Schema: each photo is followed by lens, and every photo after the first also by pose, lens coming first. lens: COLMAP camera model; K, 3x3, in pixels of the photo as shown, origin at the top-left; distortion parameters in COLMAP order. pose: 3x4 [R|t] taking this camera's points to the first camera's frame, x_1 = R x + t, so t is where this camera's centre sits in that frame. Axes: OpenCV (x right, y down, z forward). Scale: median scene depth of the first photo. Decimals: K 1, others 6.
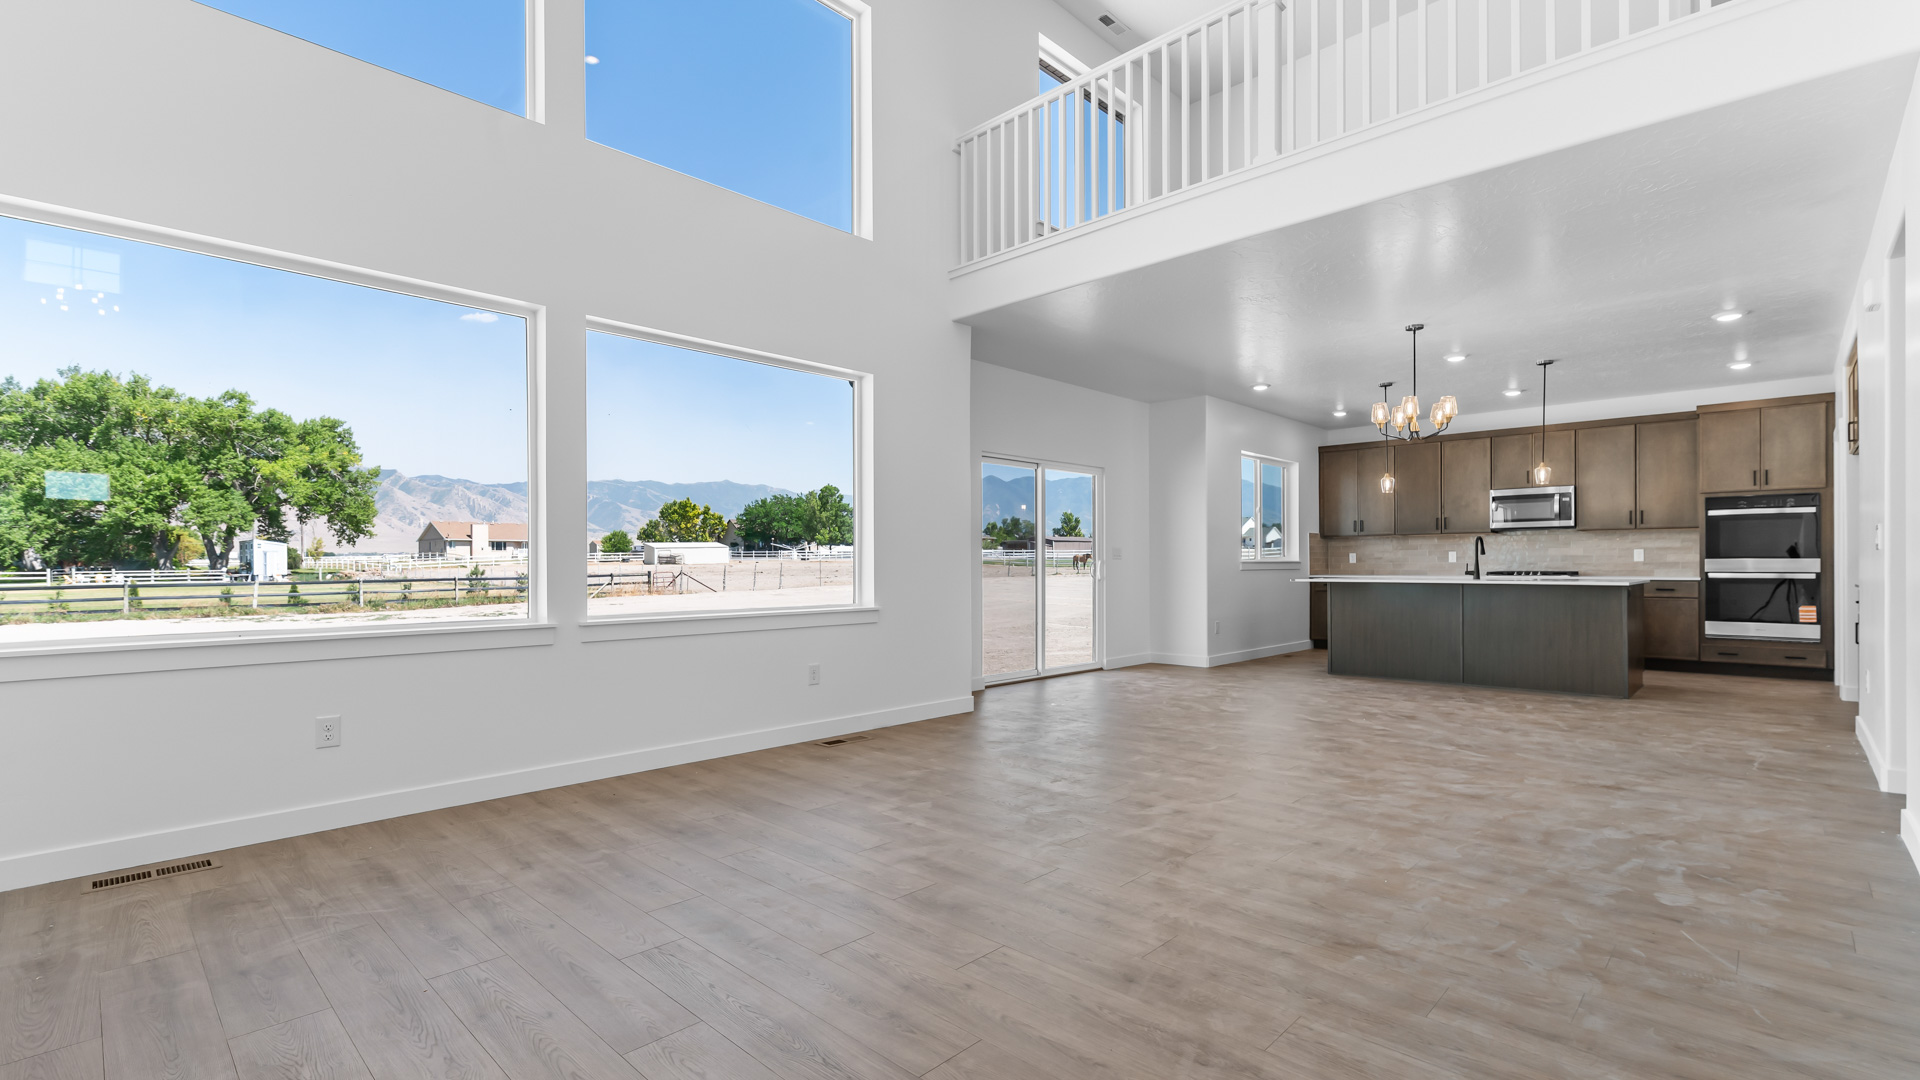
lens RADIAL K [[856.4, 0, 961.8], [0, 856.4, 566.1], [0, 0, 1]] dist [0.000992, -0.000922]
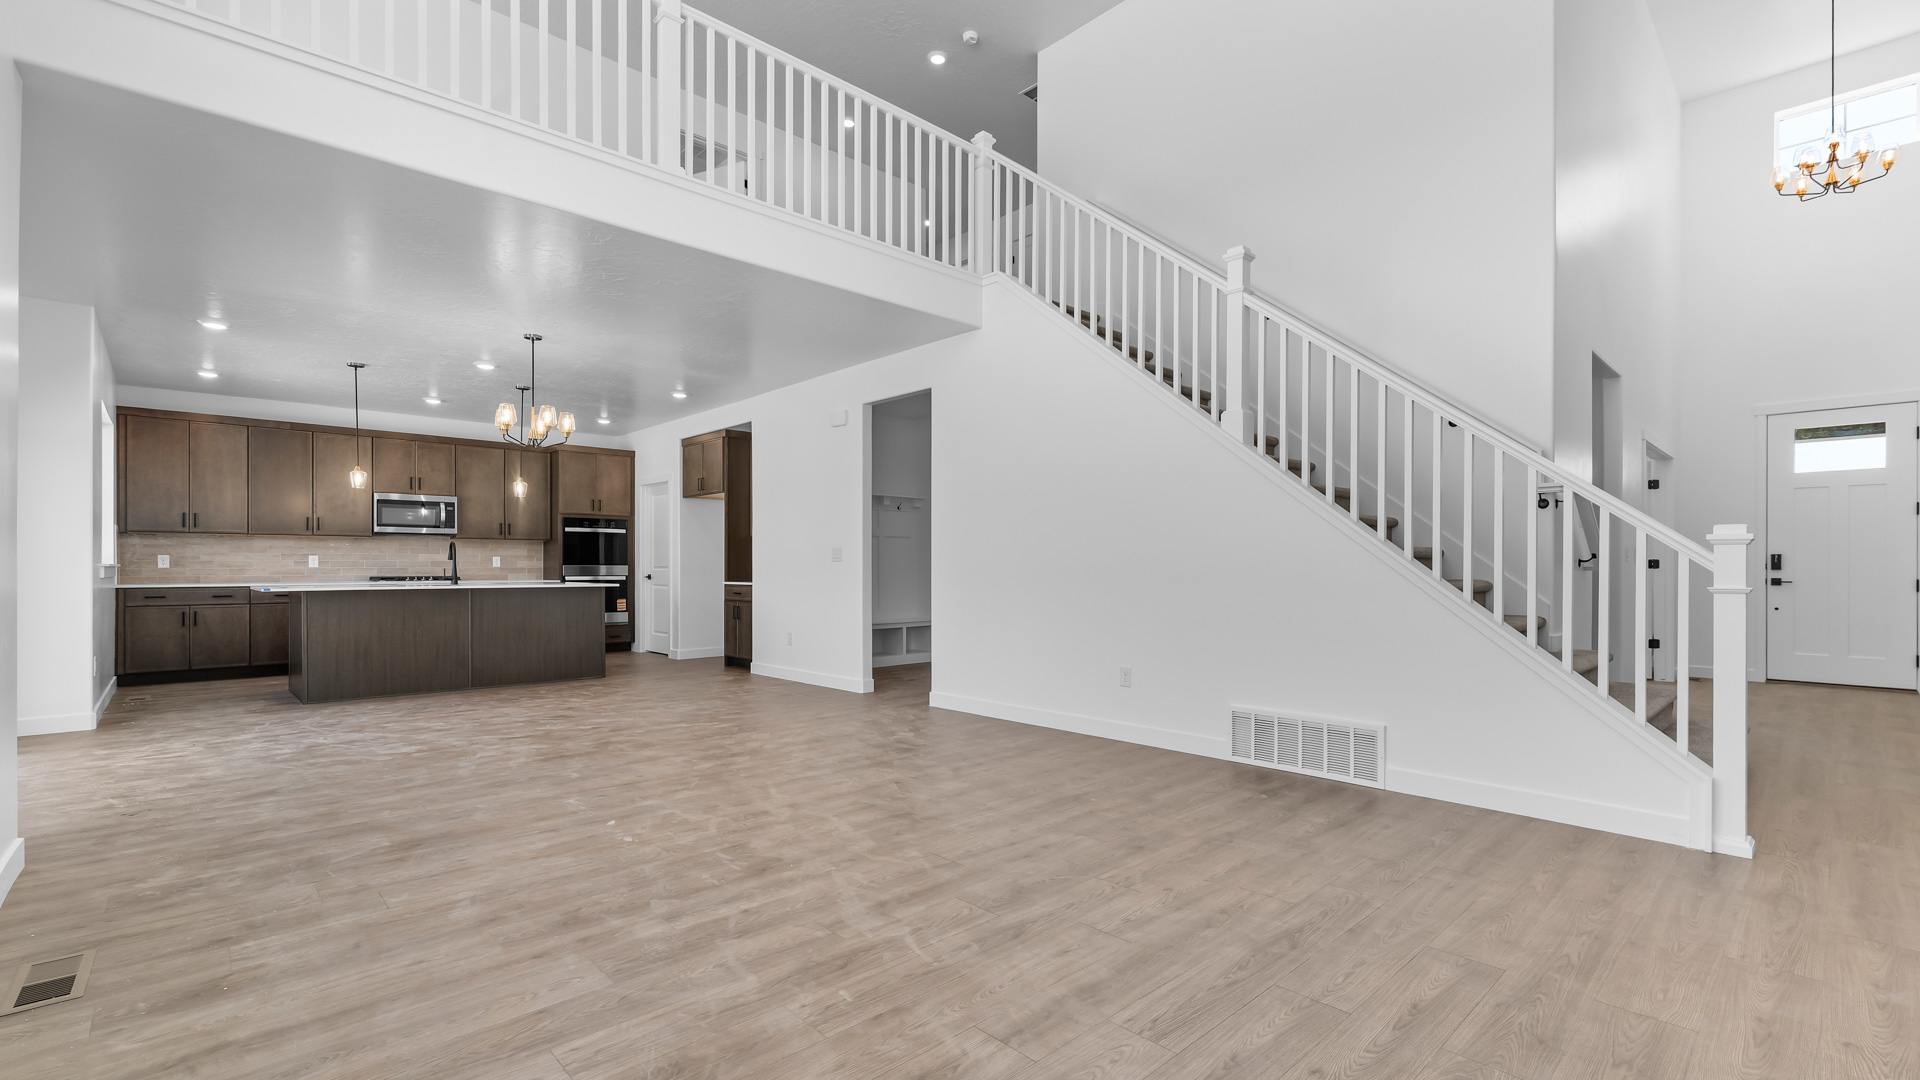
lens RADIAL K [[836.3, 0, 983.1], [0, 836.3, 568.4], [0, 0, 1]] dist [-0.004969, 0.000783]
pose [[0.032731, 0.002628, 0.999461, -0.329933], [0.002076, 0.999994, -0.002698, 0.000568], [-0.999462, 0.002163, 0.032725, 0.319704]]
